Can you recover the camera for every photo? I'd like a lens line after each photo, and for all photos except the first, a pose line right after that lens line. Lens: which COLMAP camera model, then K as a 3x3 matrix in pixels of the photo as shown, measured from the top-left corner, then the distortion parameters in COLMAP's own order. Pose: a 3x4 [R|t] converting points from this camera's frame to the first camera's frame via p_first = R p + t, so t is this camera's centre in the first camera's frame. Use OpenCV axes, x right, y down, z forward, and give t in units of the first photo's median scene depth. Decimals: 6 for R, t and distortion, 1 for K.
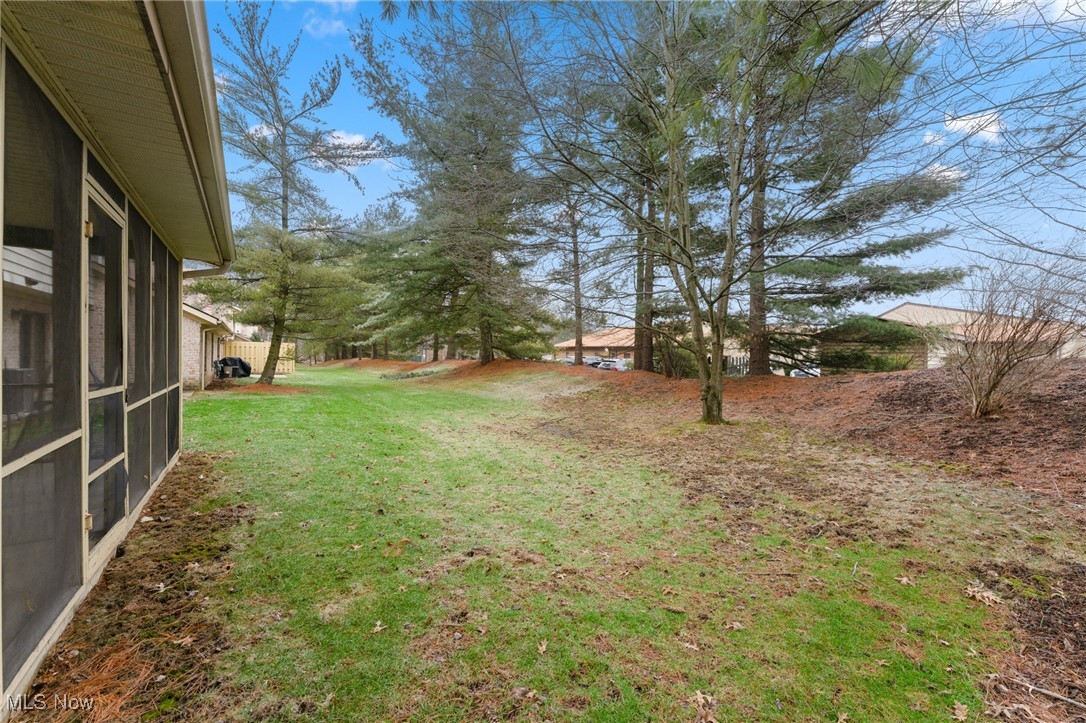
lens RADIAL K [[437.1, 0, 543.3], [0, 437.1, 354.9], [0, 0, 1]] dist [-0.002297, -0.000181]
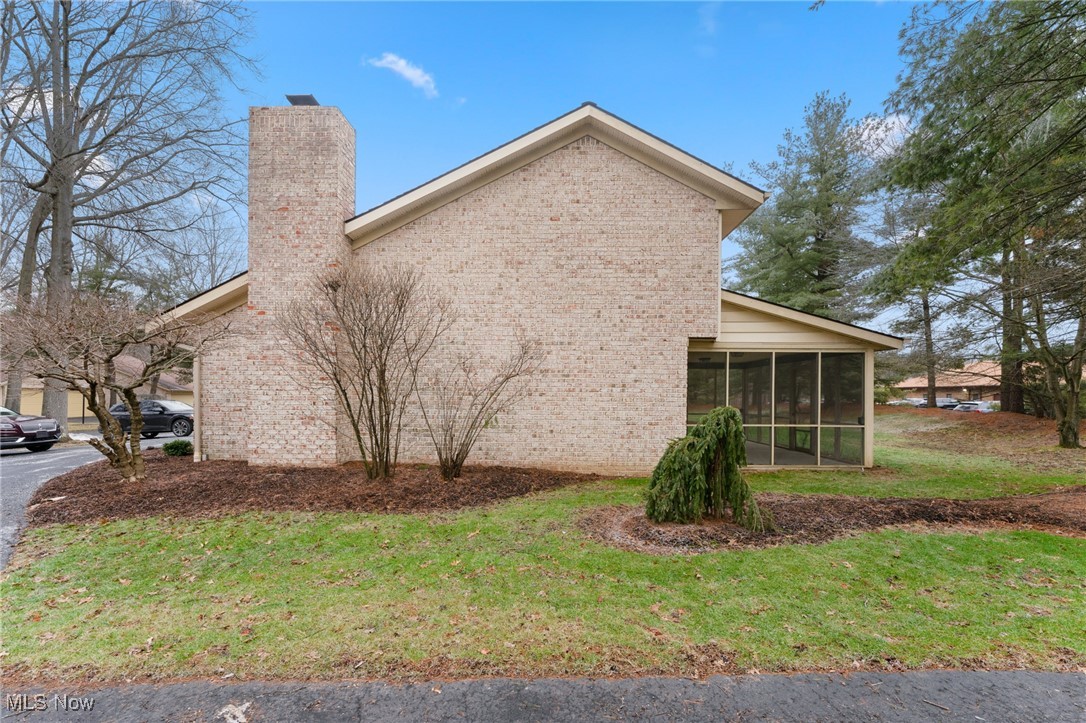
lens RADIAL K [[450.7, 0, 544.1], [0, 450.7, 398.4], [0, 0, 1]] dist [-0.000410, -0.000012]
pose [[0.821736, -0.013513, -0.569708, -0.083984], [0.013937, 0.999896, -0.003615, -0.010432], [0.569698, -0.004969, 0.821839, -0.558894]]
